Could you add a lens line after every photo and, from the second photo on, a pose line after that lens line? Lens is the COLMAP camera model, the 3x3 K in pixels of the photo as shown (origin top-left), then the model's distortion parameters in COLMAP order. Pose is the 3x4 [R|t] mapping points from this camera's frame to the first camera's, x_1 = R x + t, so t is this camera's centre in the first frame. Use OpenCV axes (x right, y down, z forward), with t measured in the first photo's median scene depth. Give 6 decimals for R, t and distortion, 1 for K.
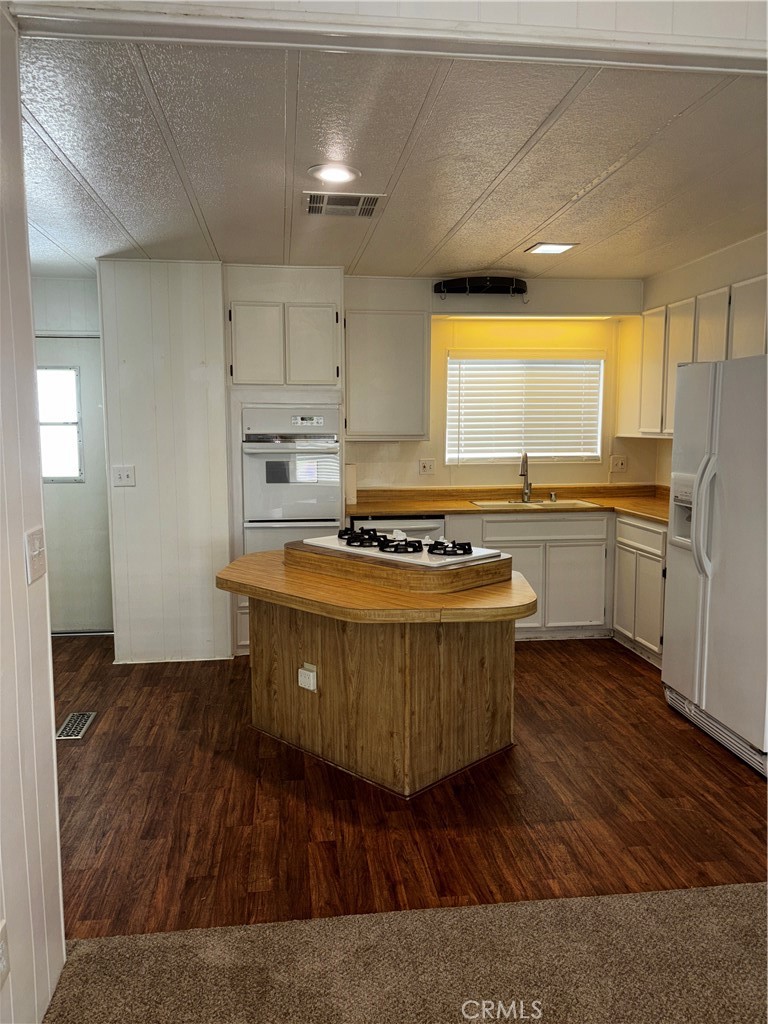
lens RADIAL K [[776.4, 0, 390.3], [0, 776.4, 514.8], [0, 0, 1]] dist [0.087770, -0.134590]
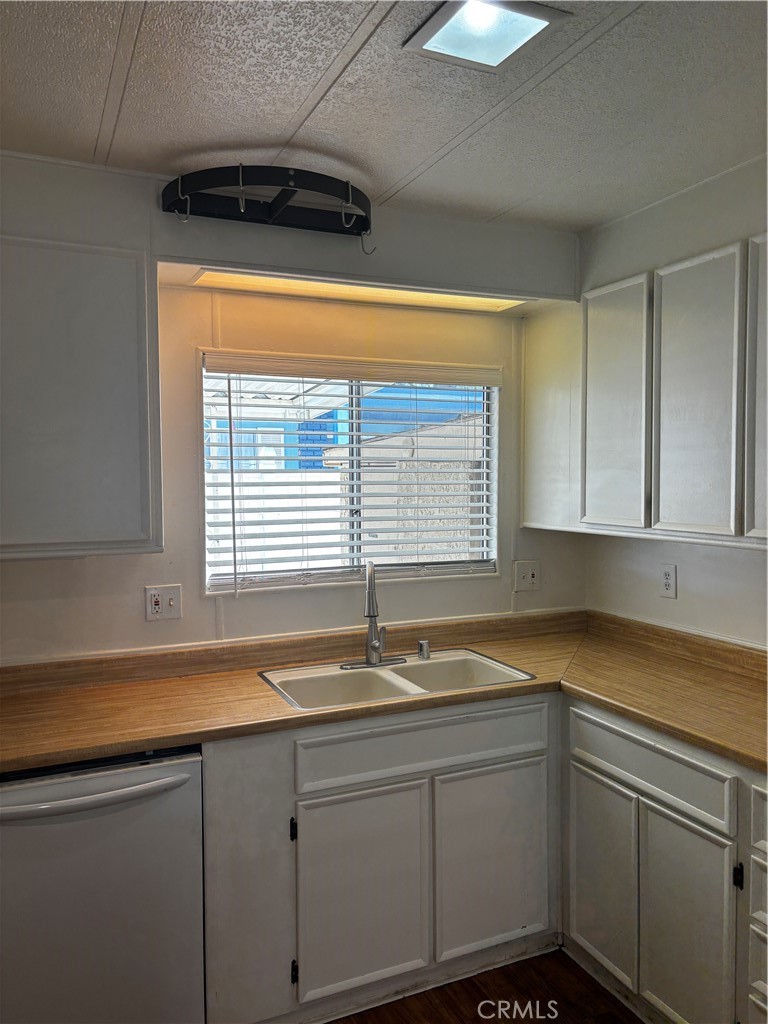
lens RADIAL K [[776.4, 0, 390.3], [0, 776.4, 514.8], [0, 0, 1]] dist [0.087770, -0.134590]
pose [[0.959958, -0.016697, 0.279647, 0.050996], [0.036636, 0.997132, -0.066228, -0.083035], [-0.277739, 0.073821, 0.957816, 0.550747]]
